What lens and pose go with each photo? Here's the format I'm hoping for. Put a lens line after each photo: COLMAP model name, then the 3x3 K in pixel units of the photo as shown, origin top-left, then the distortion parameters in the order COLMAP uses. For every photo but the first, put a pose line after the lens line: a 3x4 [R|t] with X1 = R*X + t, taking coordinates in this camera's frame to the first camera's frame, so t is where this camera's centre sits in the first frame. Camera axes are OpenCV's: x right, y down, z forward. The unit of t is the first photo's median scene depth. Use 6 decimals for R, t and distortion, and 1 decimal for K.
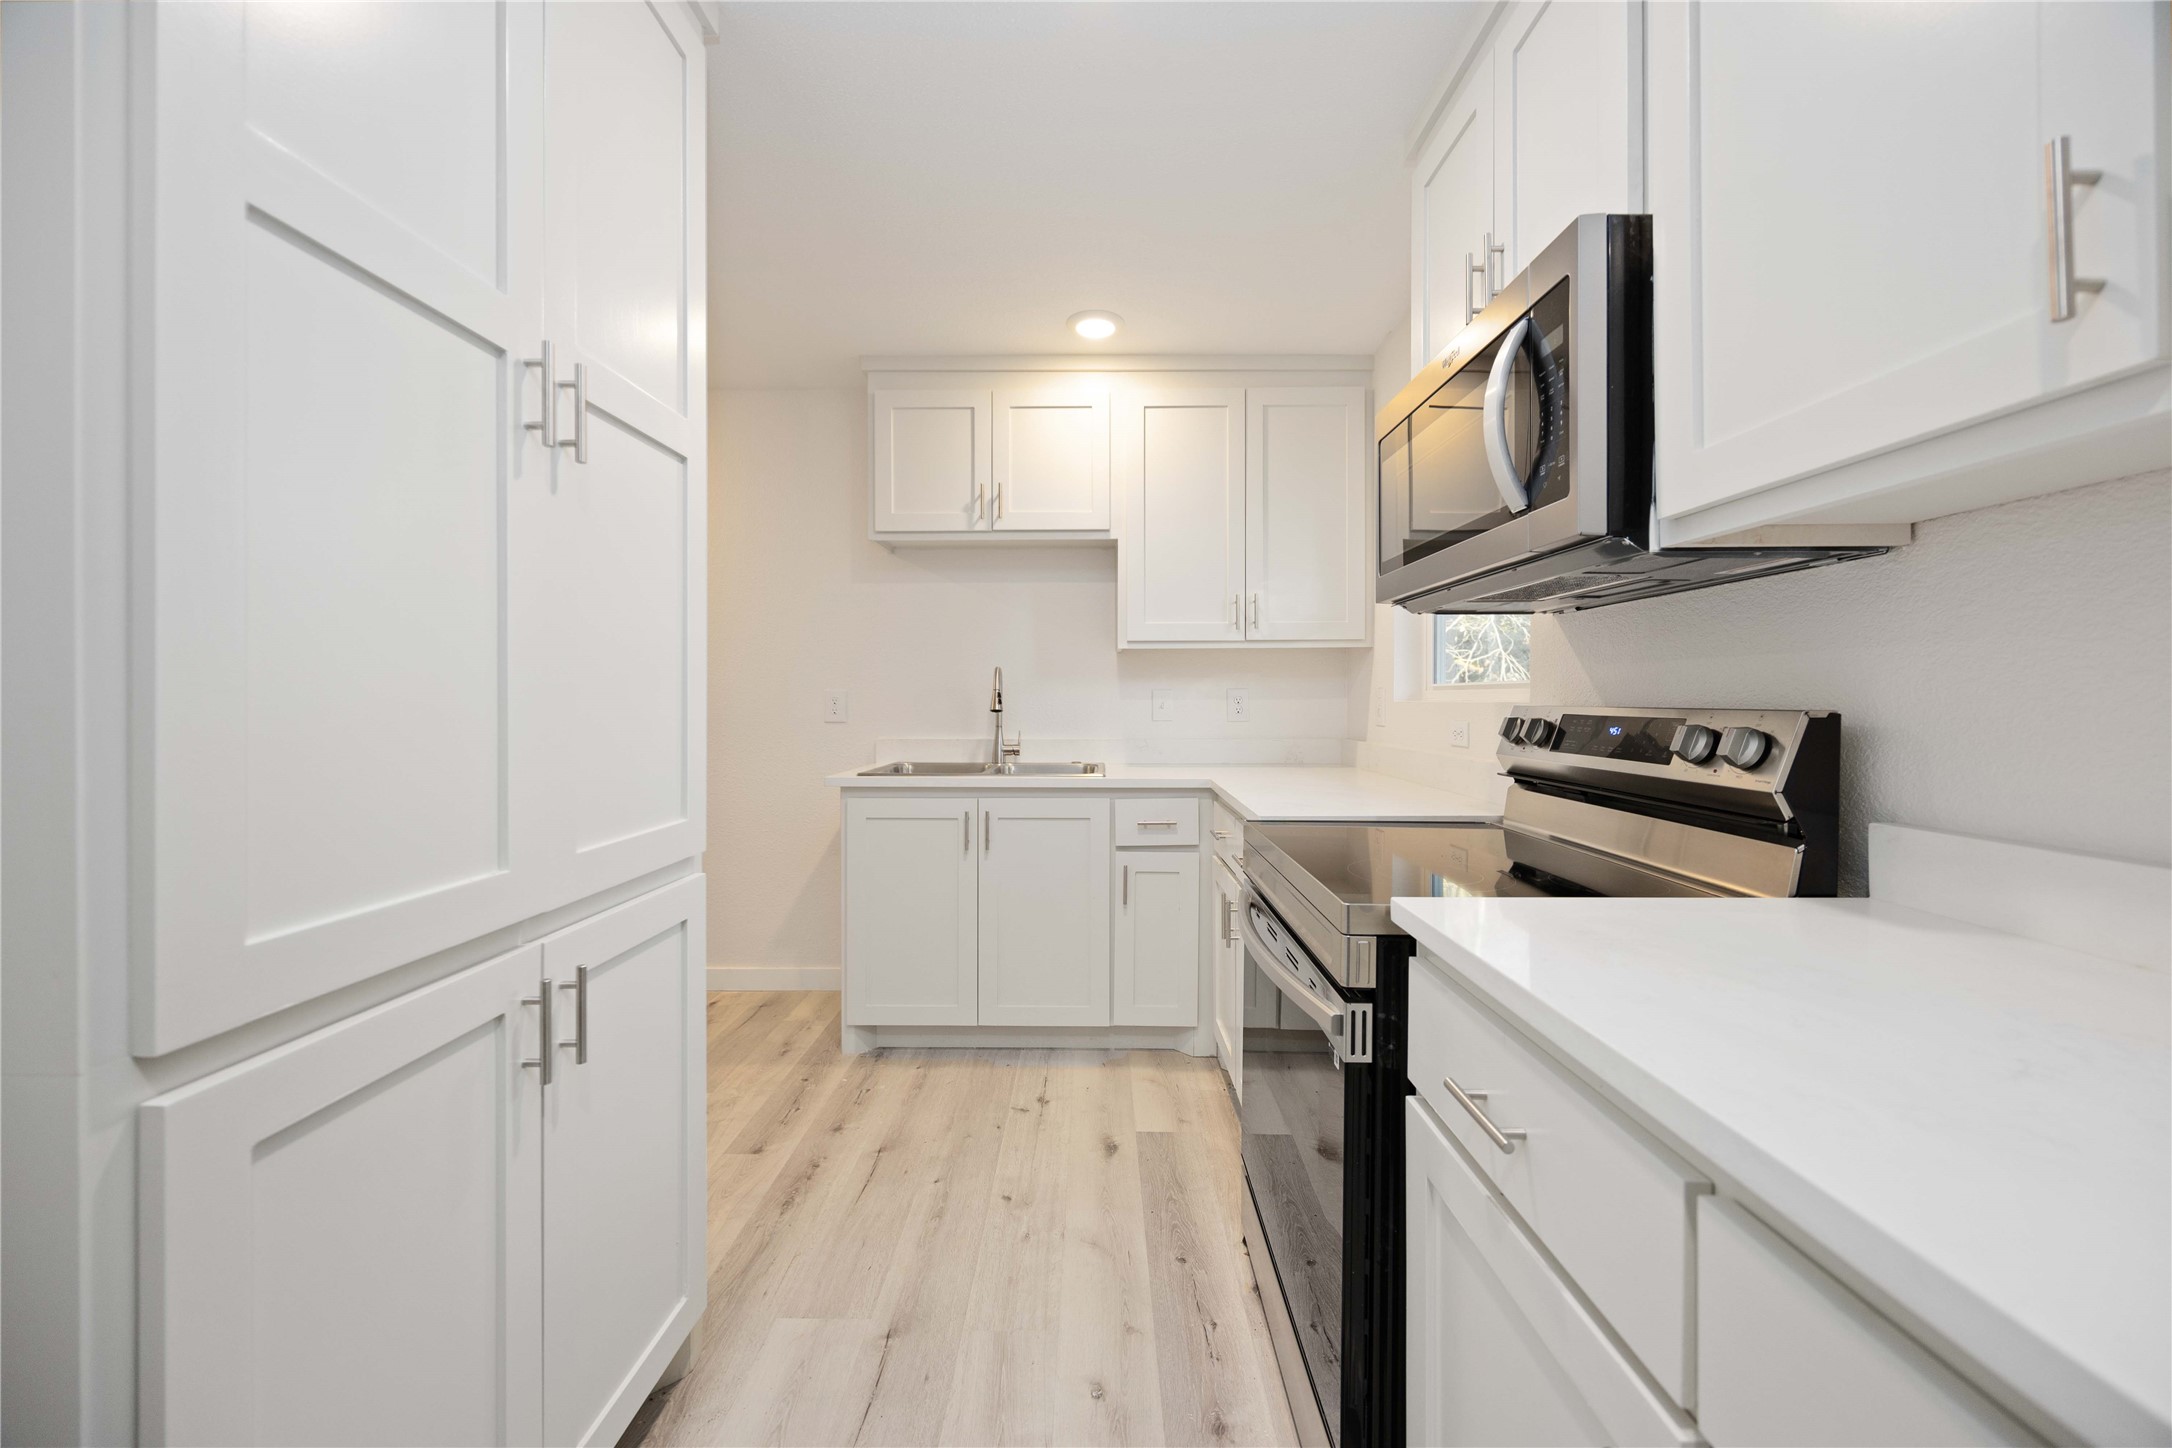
lens RADIAL K [[830.2, 0, 1083.6], [0, 830.2, 704.9], [0, 0, 1]] dist [-0.000665, -0.000245]
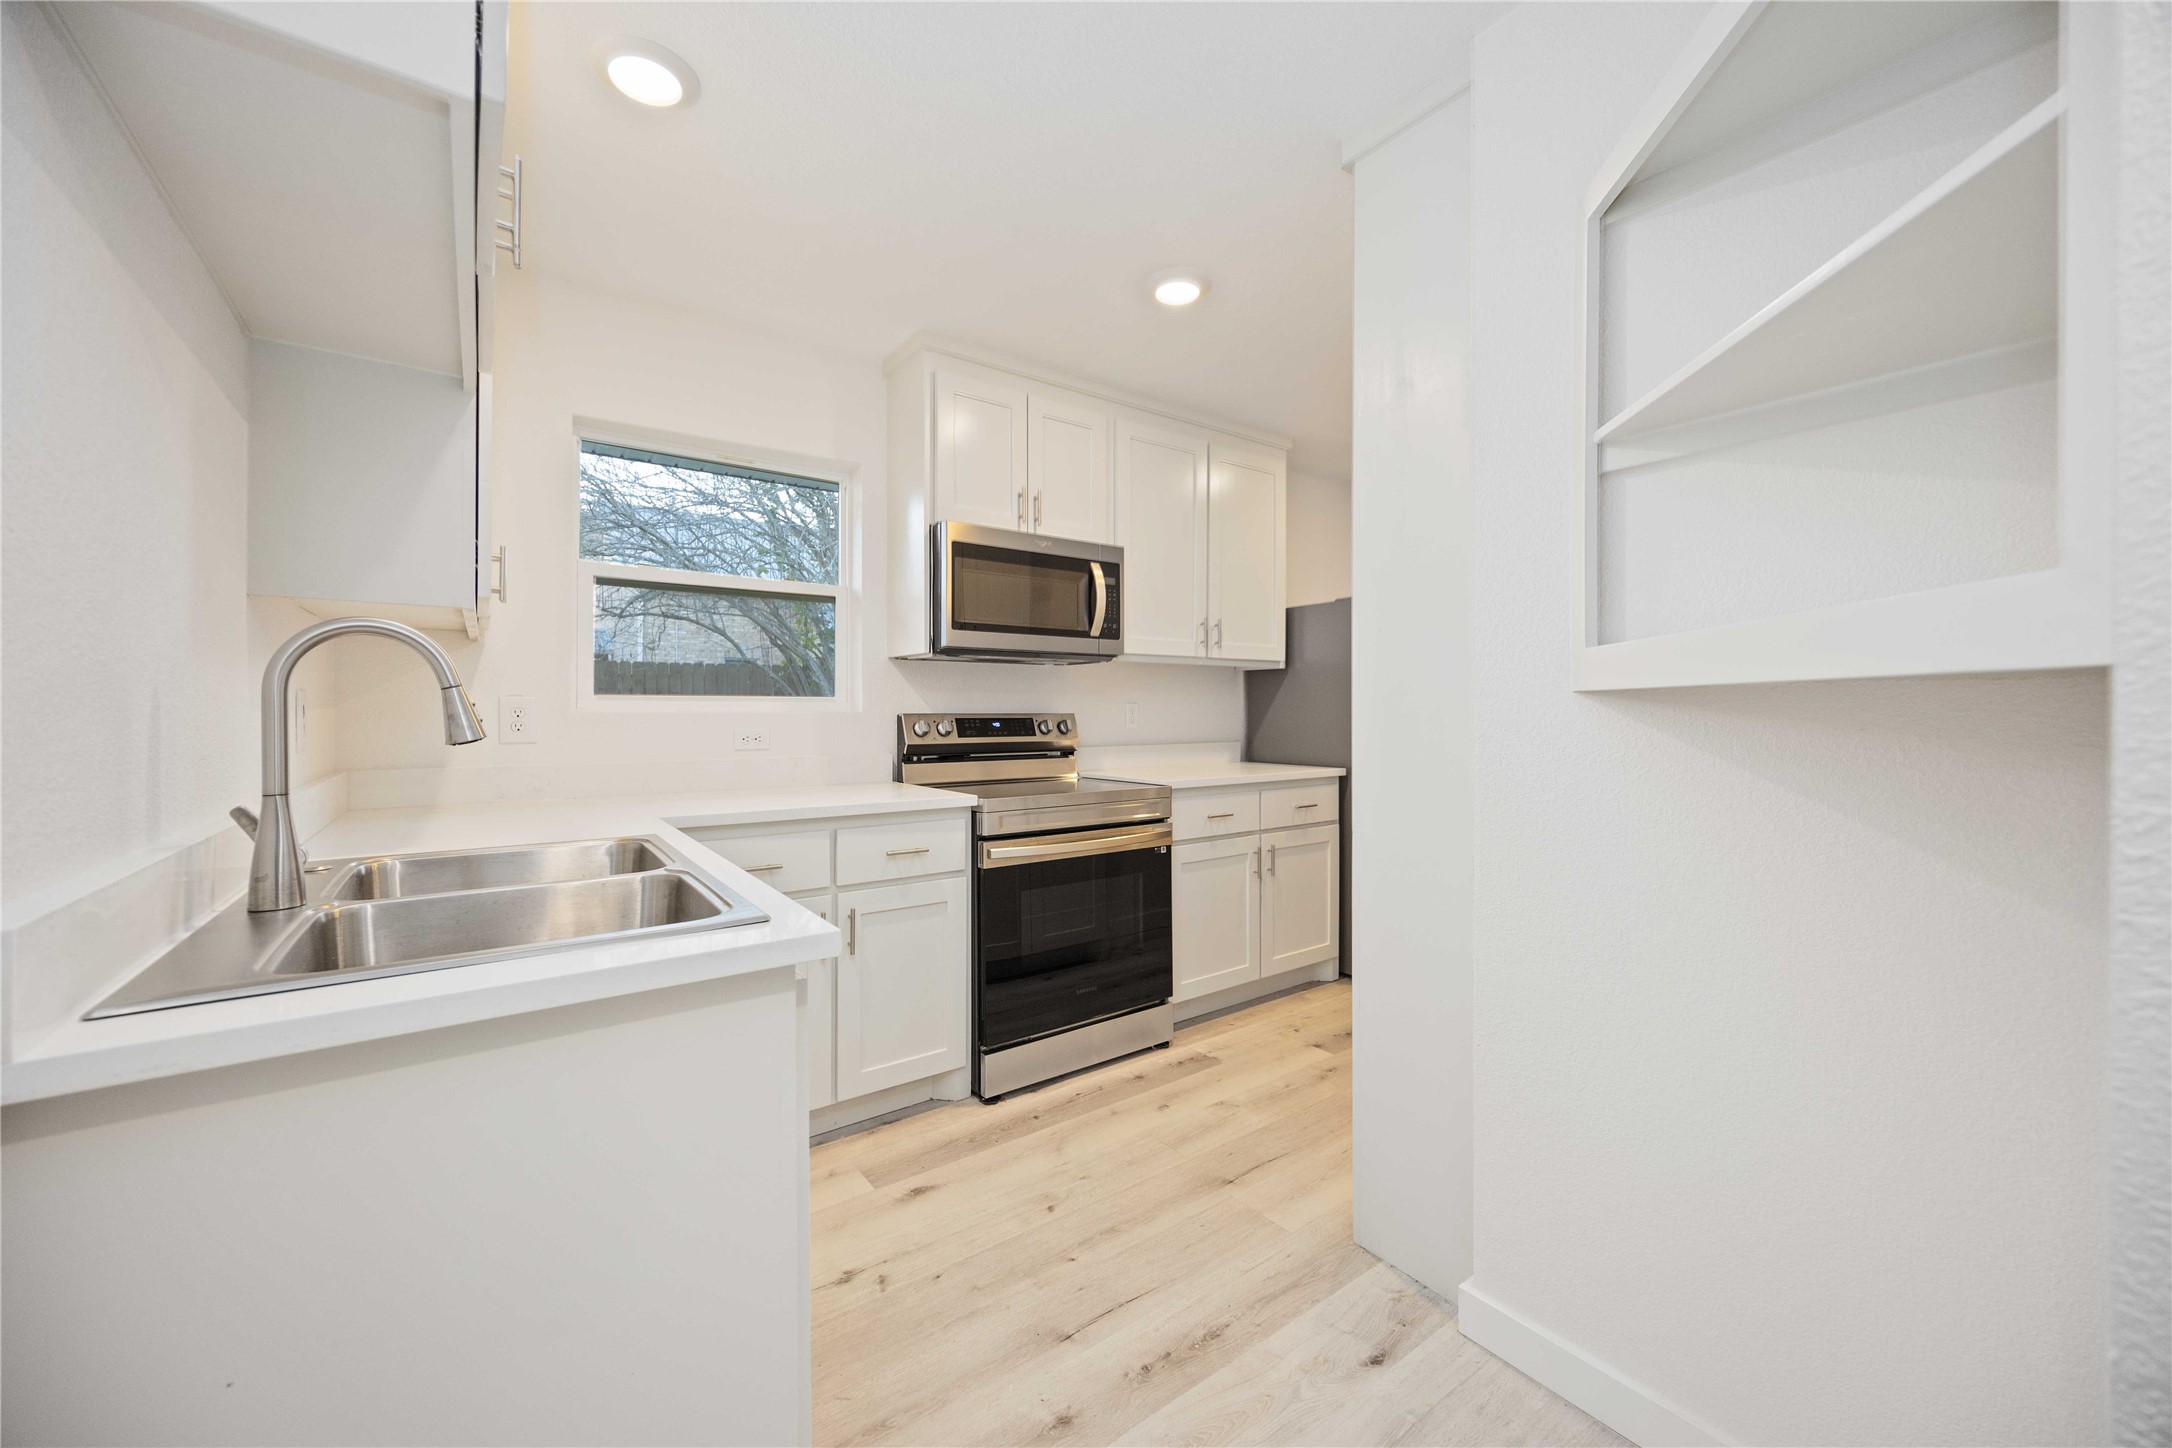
lens RADIAL K [[830.2, 0, 1083.6], [0, 830.2, 704.9], [0, 0, 1]] dist [-0.000665, -0.000245]
pose [[-0.604123, 0.001474, 0.796890, -0.983852], [0.002009, 0.999998, -0.000327, -0.016040], [-0.796888, 0.001403, -0.604125, 1.687296]]
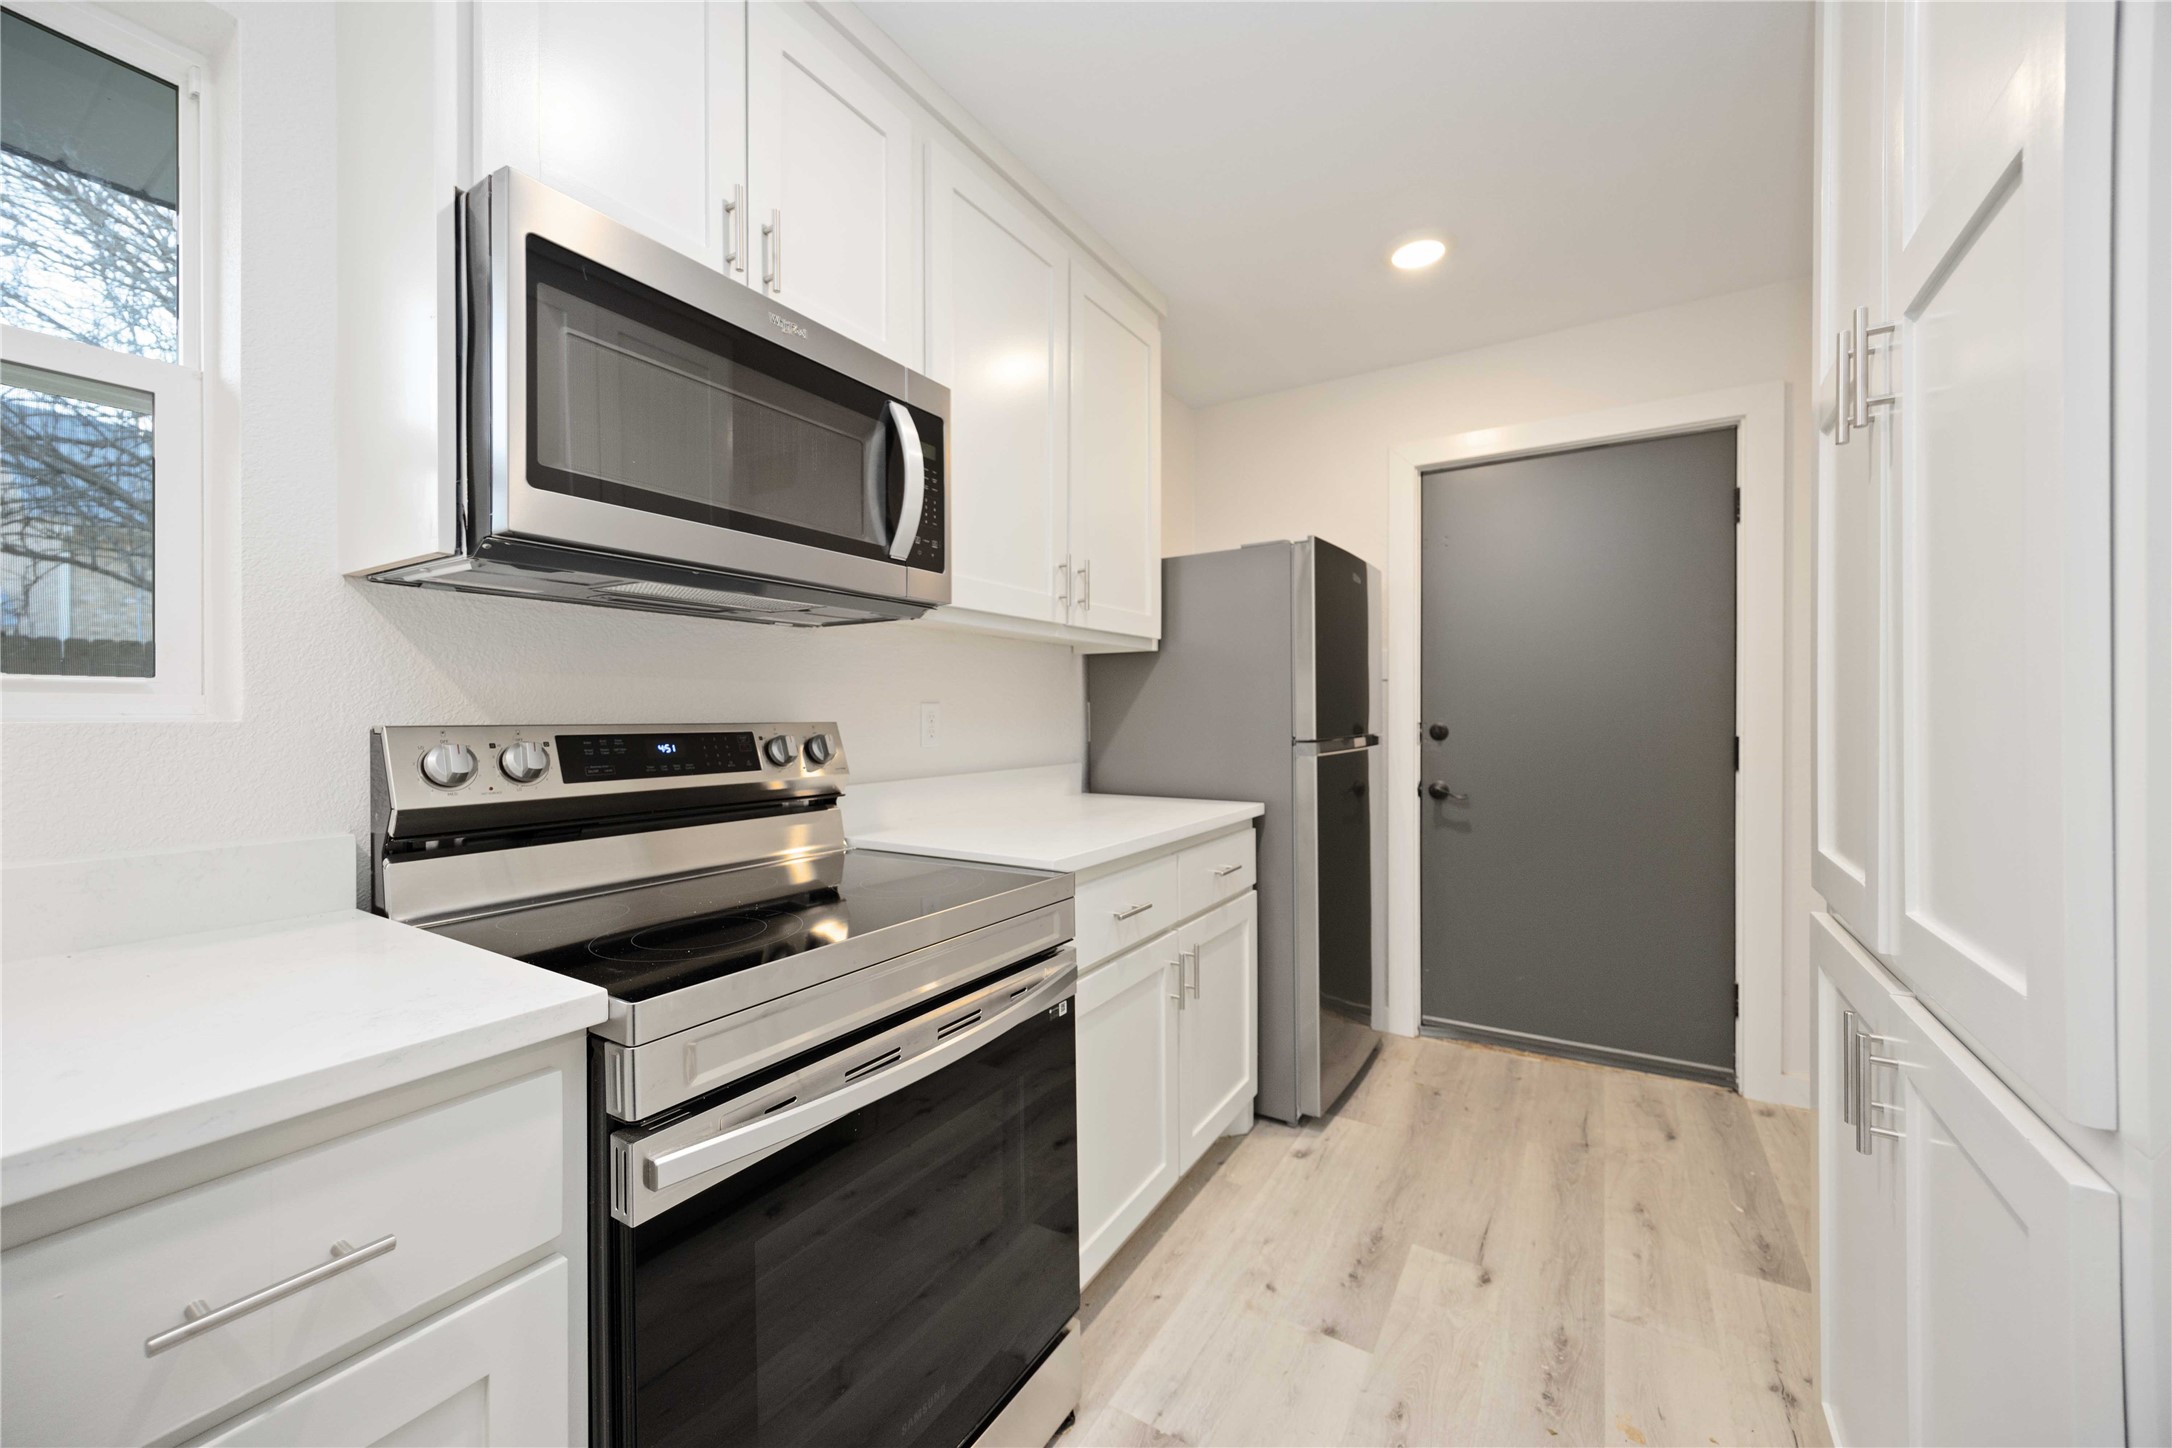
lens RADIAL K [[821.0, 0, 1086.1], [0, 821.0, 719.3], [0, 0, 1]] dist [-0.000375, -0.000190]
pose [[-0.854109, -0.005062, 0.520070, -0.218764], [0.000946, 0.999936, 0.011287, -0.010707], [-0.520094, 0.010132, -0.854049, 1.232529]]
